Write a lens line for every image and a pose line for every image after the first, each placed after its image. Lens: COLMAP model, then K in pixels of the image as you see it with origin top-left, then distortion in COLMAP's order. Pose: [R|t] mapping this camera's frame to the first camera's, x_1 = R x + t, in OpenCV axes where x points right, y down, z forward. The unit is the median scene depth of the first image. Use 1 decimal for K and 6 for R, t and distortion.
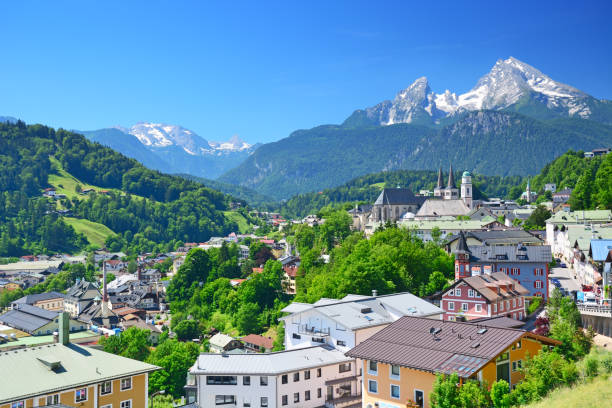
lens RADIAL K [[753.9, 0, 306.0], [0, 753.9, 204.0], [0, 0, 1]] dist [0.134016, 0.041122]
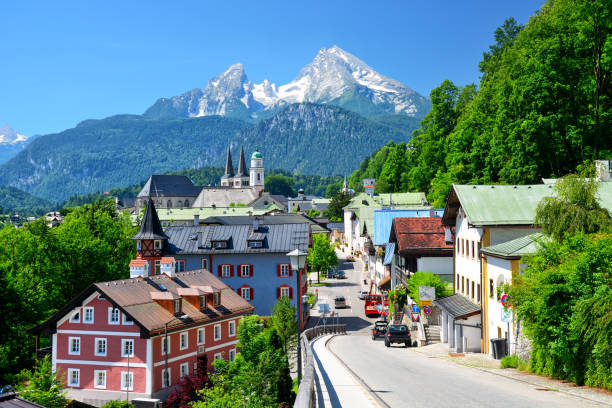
lens RADIAL K [[873.1, 0, 306.0], [0, 873.1, 204.0], [0, 0, 1]] dist [0.232639, 0.039318]
pose [[0.974120, 0.001229, 0.226029, 0.030475], [0.000414, 0.999974, -0.007222, 0.007922], [-0.226032, 0.007129, 0.974094, 0.066607]]
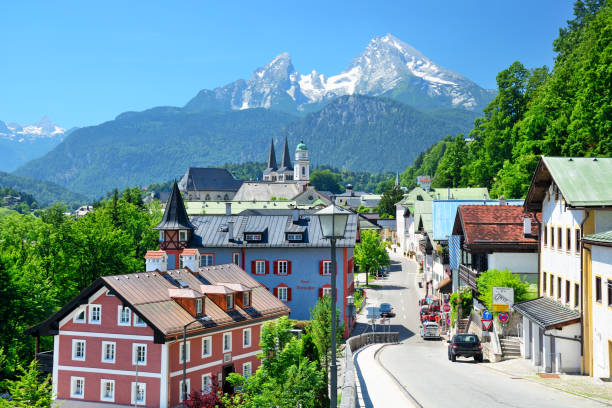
lens RADIAL K [[929.6, 0, 306.0], [0, 929.6, 204.0], [0, 0, 1]] dist [0.246130, 0.080411]
pose [[0.984491, 0.014428, 0.174842, 0.032564], [-0.013609, 0.999890, -0.005882, 0.009100], [-0.174908, 0.003411, 0.984579, 0.075006]]
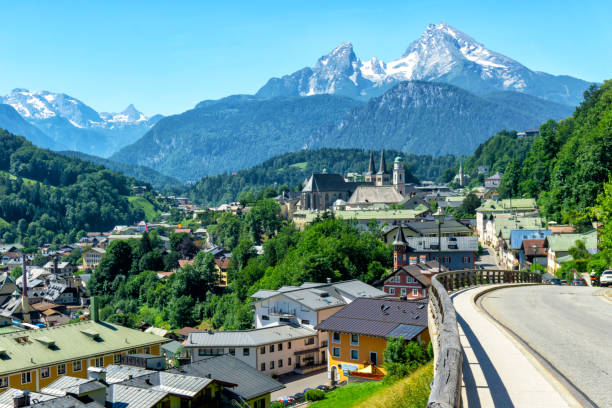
lens RADIAL K [[867.9, 0, 306.0], [0, 867.9, 204.0], [0, 0, 1]] dist [-0.009022, -0.016053]
pose [[0.994399, -0.005252, 0.105561, -0.010658], [0.002980, 0.999761, 0.021667, -0.003601], [-0.105650, -0.021231, 0.994177, -0.040056]]
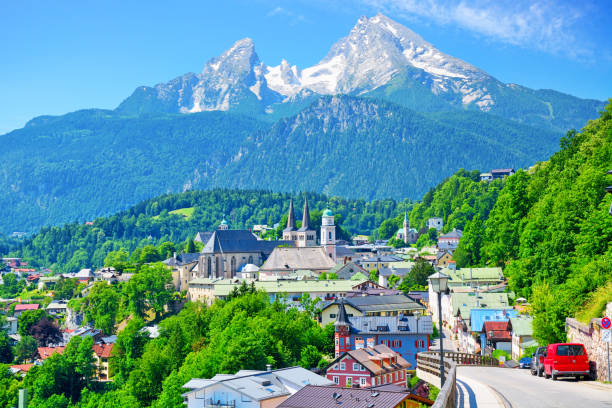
lens RADIAL K [[1217.6, 0, 306.0], [0, 1217.6, 204.0], [0, 0, 1]] dist [0.421525, 0.195978]
pose [[0.979481, 0.008174, 0.201370, -0.025009], [-0.002587, 0.999605, -0.027988, -0.007330], [-0.201519, 0.026893, 0.979115, -0.082427]]
